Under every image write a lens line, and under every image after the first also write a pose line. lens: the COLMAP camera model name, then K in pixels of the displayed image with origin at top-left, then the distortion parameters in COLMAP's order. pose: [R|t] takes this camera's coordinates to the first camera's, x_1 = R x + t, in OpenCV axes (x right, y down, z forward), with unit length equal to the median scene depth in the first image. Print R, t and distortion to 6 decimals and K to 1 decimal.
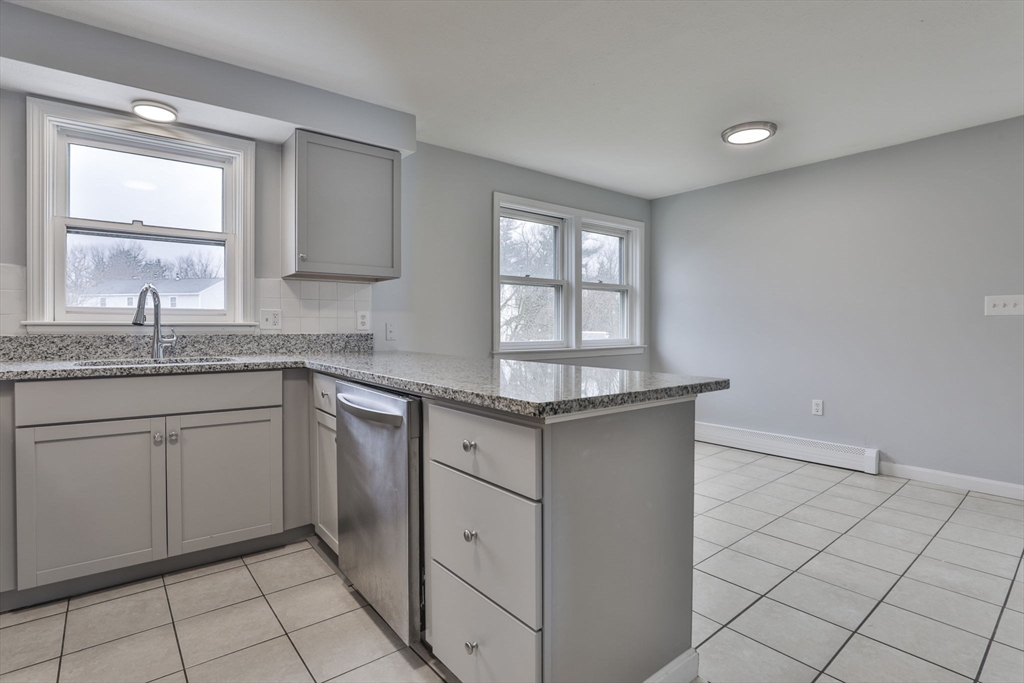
lens RADIAL K [[493.3, 0, 504.6], [0, 493.3, 333.8], [0, 0, 1]] dist [-0.045028, 0.011873]
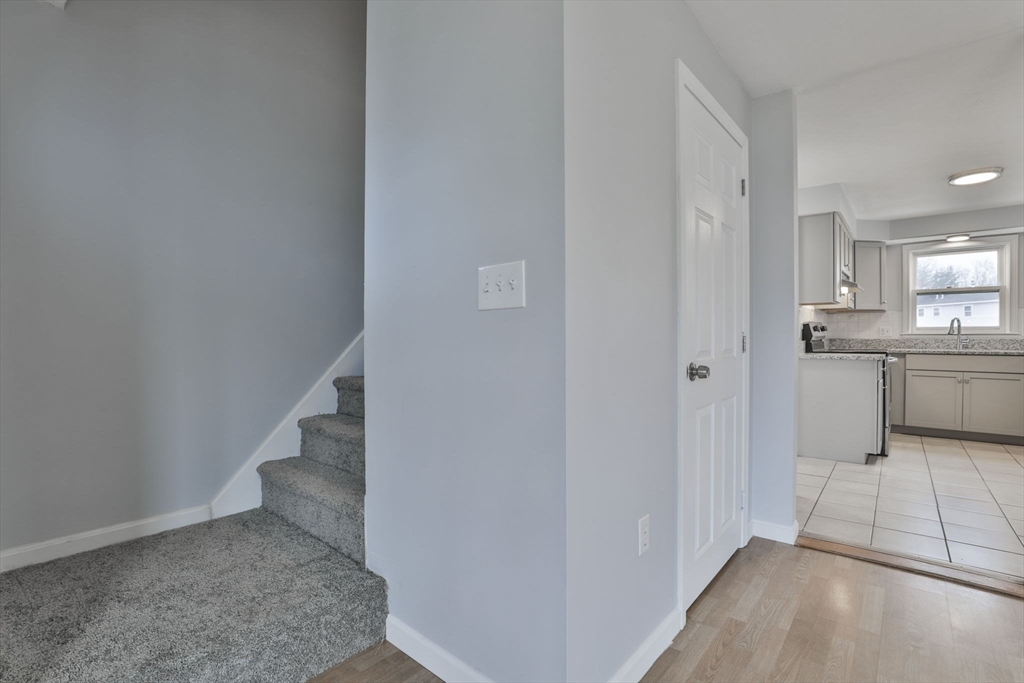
lens RADIAL K [[466.8, 0, 504.3], [0, 466.8, 343.8], [0, 0, 1]] dist [-0.027864, -0.001454]
pose [[0.173667, 0.012498, -0.984725, 0.951567], [-0.011309, 0.999879, 0.010696, 0.026081], [0.984740, 0.009279, 0.173787, -1.396235]]
